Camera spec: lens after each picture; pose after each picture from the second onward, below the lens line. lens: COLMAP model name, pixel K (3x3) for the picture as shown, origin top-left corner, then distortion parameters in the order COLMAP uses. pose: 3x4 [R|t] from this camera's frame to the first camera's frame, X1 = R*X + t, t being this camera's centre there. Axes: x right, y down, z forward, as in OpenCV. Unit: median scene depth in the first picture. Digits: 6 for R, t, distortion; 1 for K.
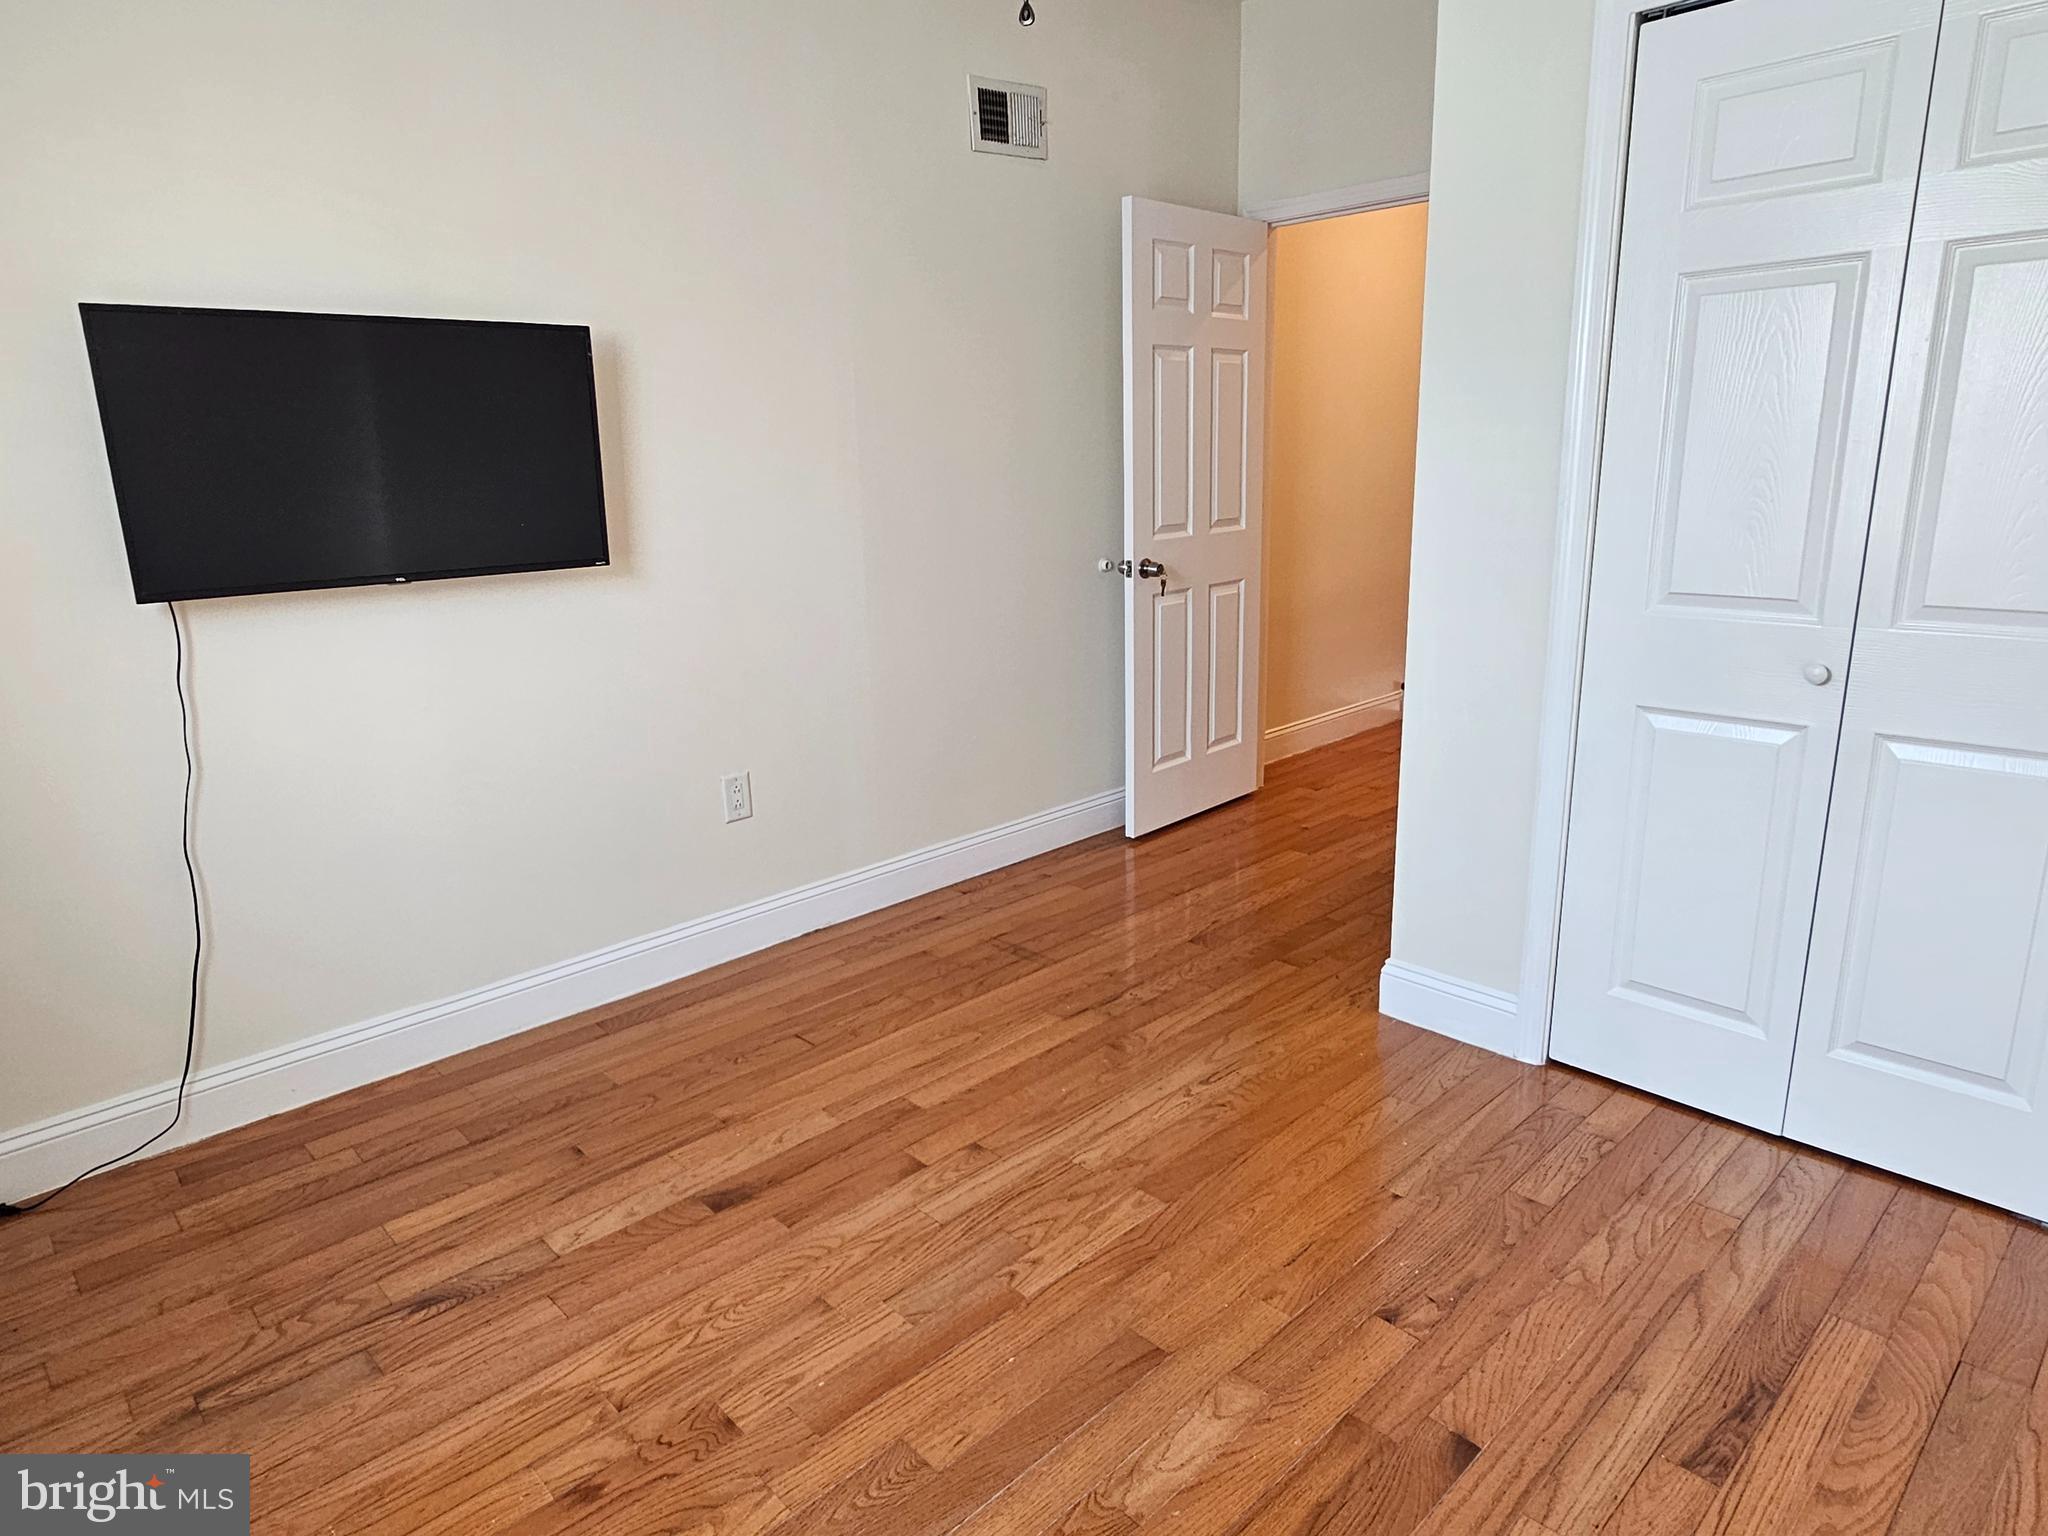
lens RADIAL K [[1226.7, 0, 1018.9], [0, 1226.7, 775.1], [0, 0, 1]] dist [-0.001706, -0.001335]
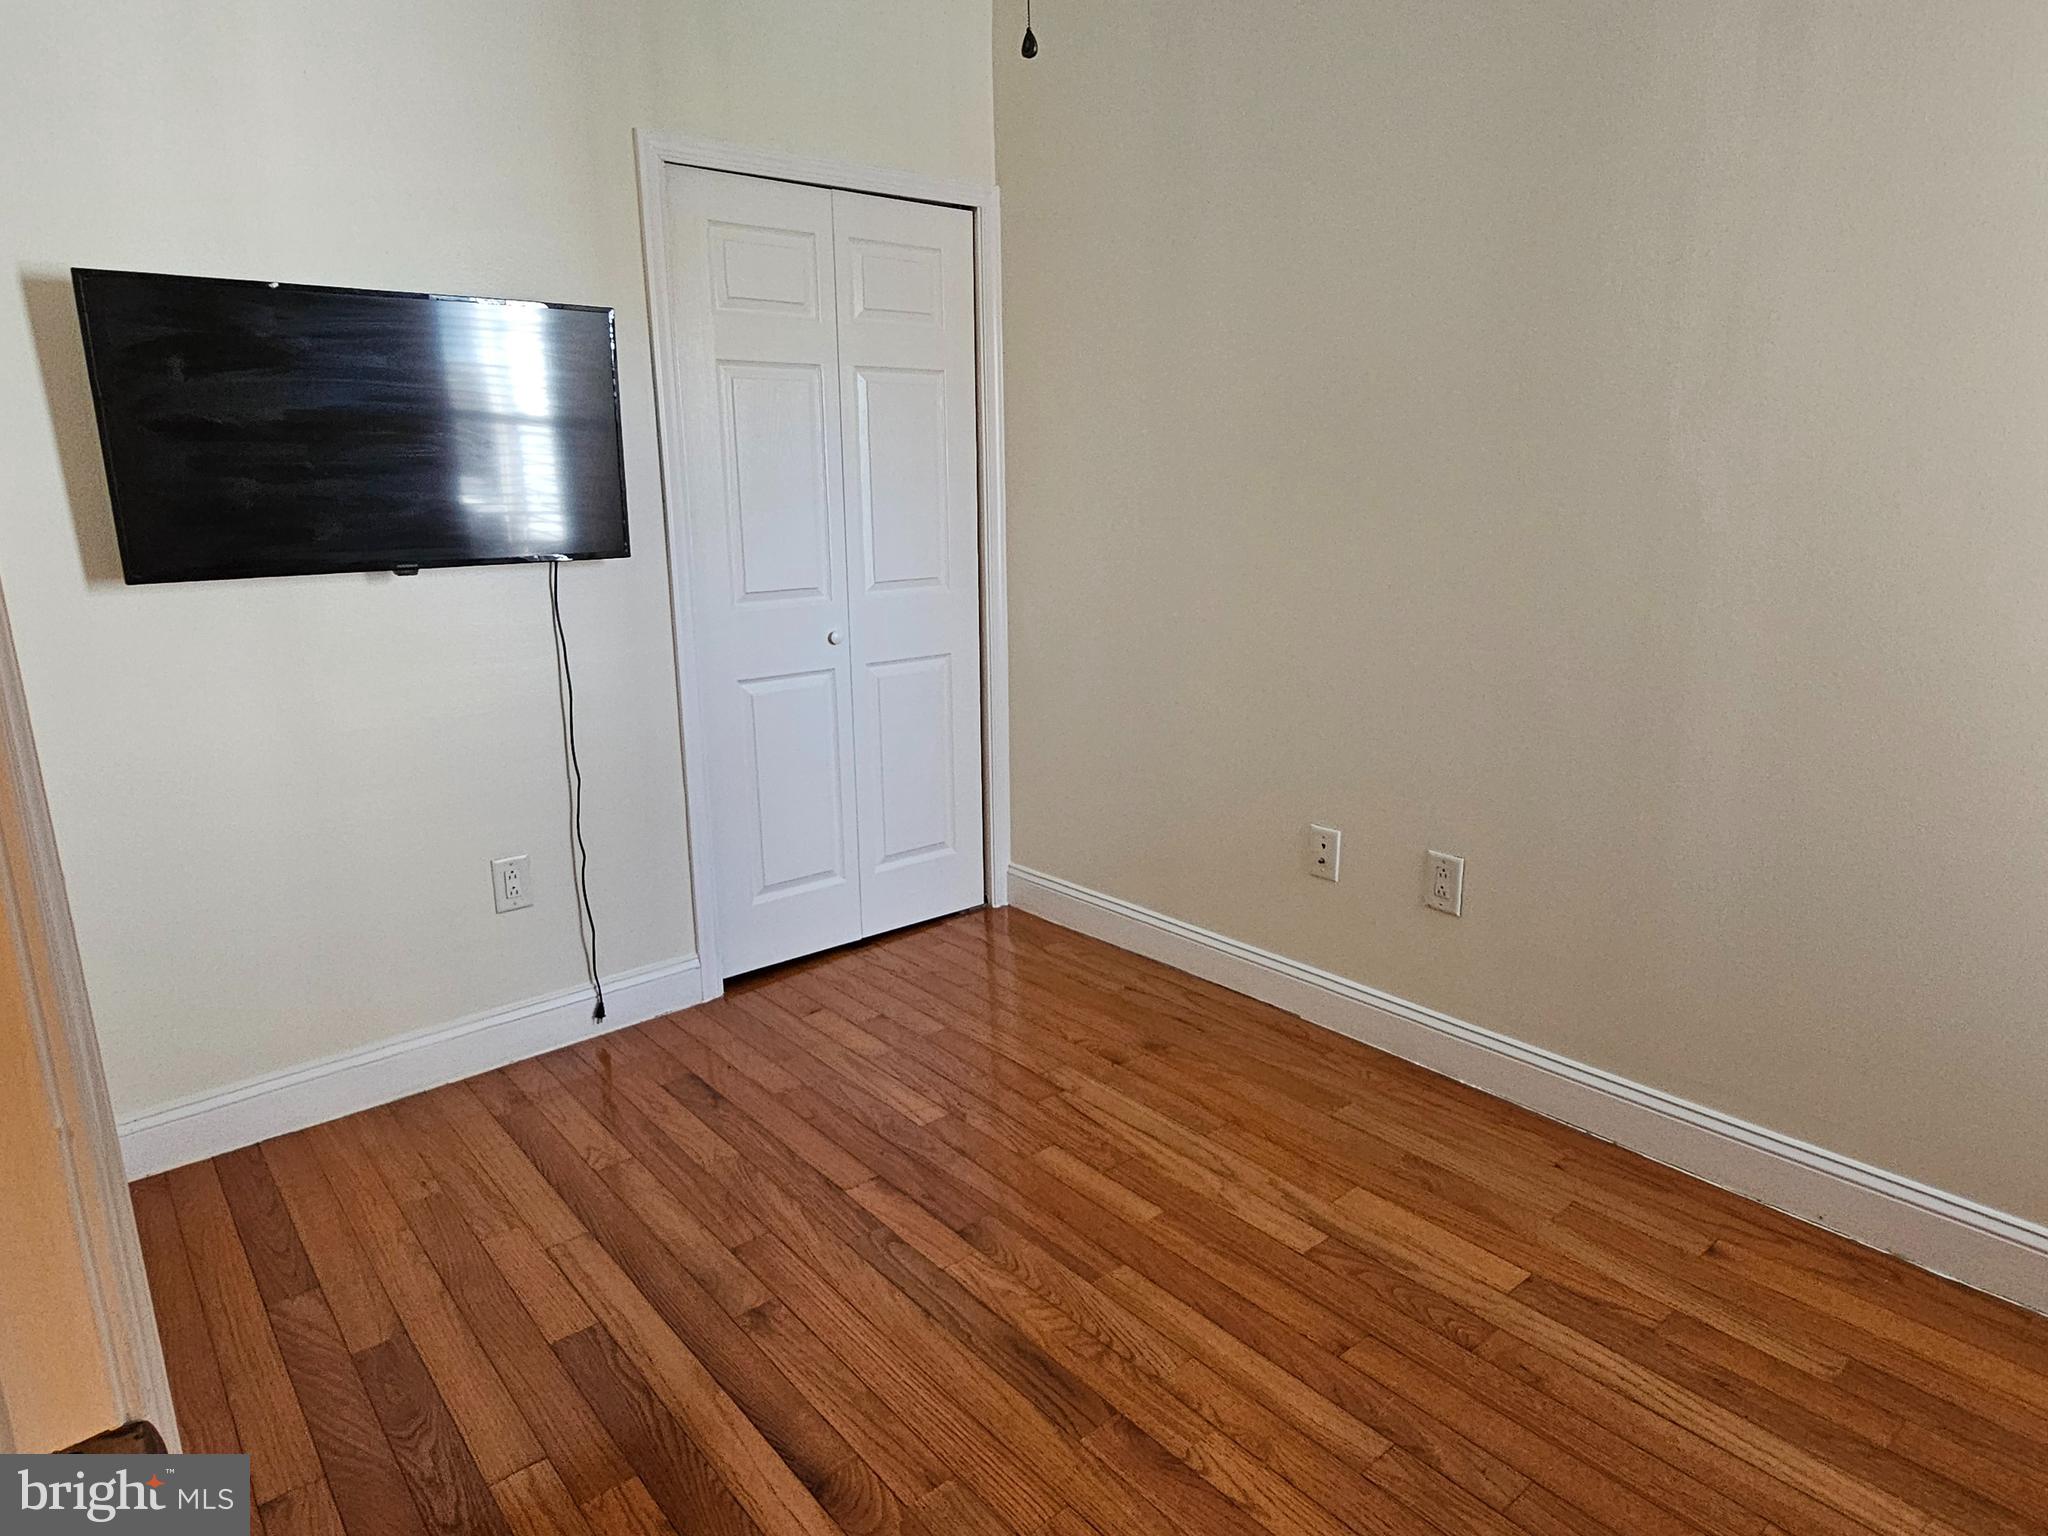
lens RADIAL K [[1226.7, 0, 1018.9], [0, 1226.7, 775.1], [0, 0, 1]] dist [-0.001706, -0.001335]
pose [[0.066651, -0.212485, 0.974889, -0.804221], [0.266278, 0.945413, 0.187856, -0.131597], [-0.961589, 0.247071, 0.119593, 0.597818]]
